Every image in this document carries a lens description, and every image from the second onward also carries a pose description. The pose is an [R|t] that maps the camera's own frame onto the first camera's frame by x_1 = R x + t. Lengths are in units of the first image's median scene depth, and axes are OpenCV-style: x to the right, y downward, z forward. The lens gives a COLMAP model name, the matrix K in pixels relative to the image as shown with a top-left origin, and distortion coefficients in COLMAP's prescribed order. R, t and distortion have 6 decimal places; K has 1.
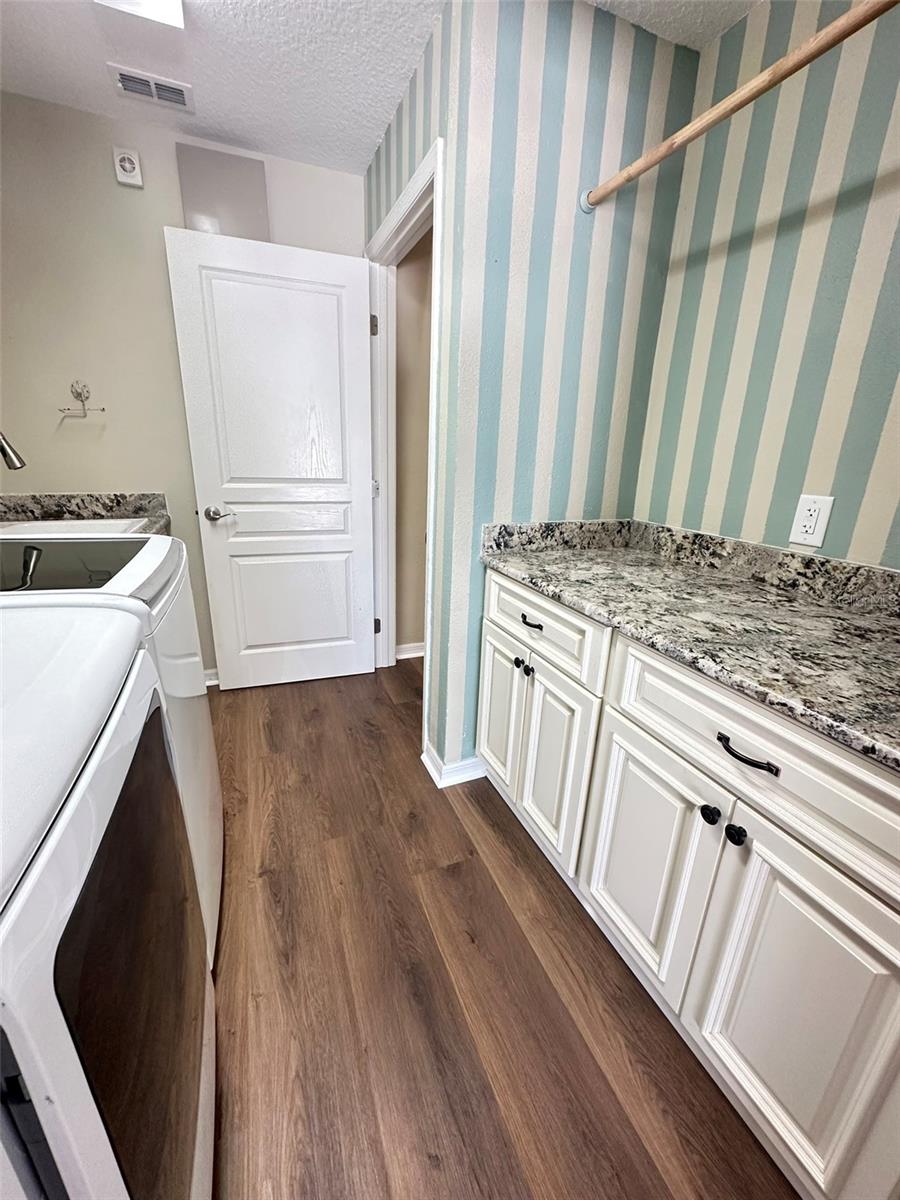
lens RADIAL K [[476.5, 0, 448.3], [0, 476.5, 603.0], [0, 0, 1]] dist [-0.003687, 0.001196]
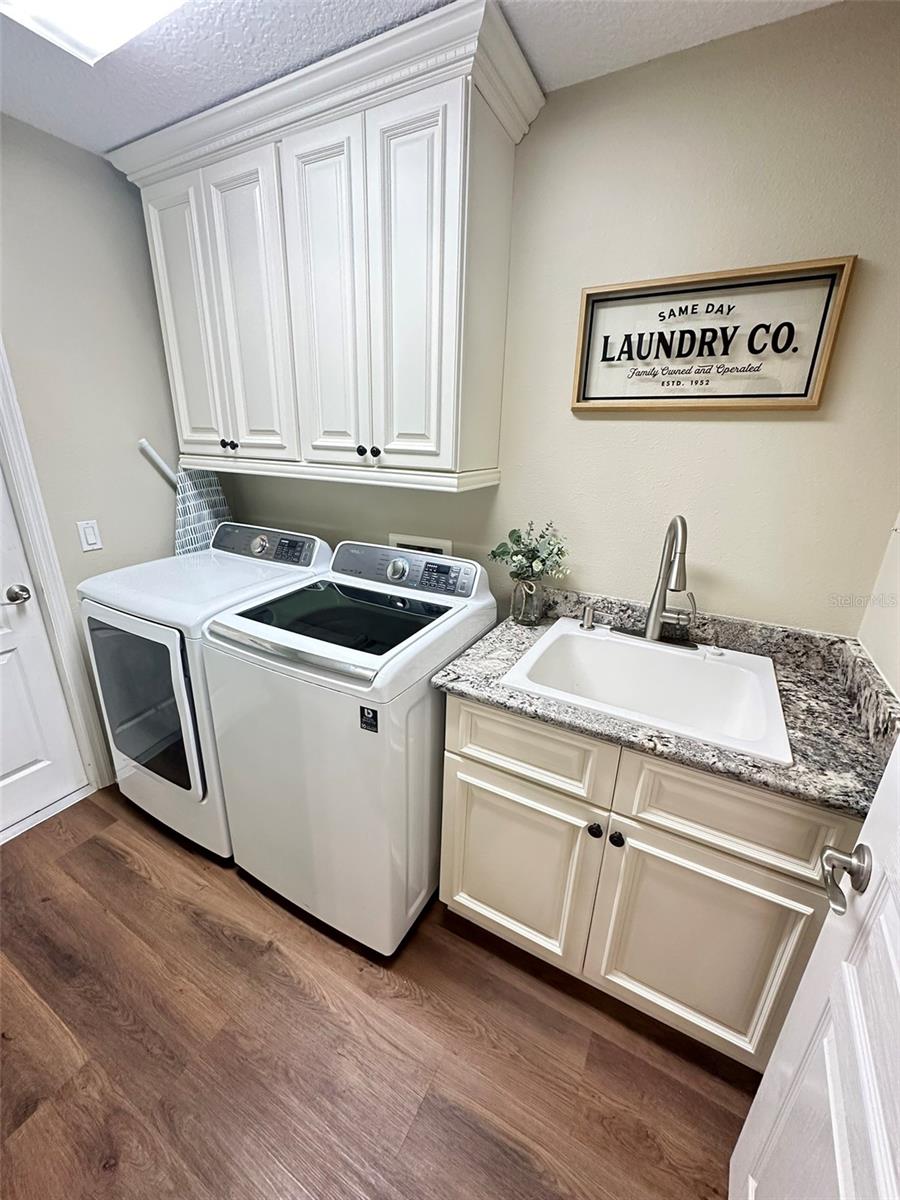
lens RADIAL K [[476.5, 0, 445.1], [0, 476.5, 595.2], [0, 0, 1]] dist [-0.003687, 0.001196]
pose [[-0.776149, 0.164317, -0.608763, -0.177235], [-0.234207, 0.821254, 0.520277, -0.644791], [0.585440, 0.546389, -0.598932, 1.370849]]
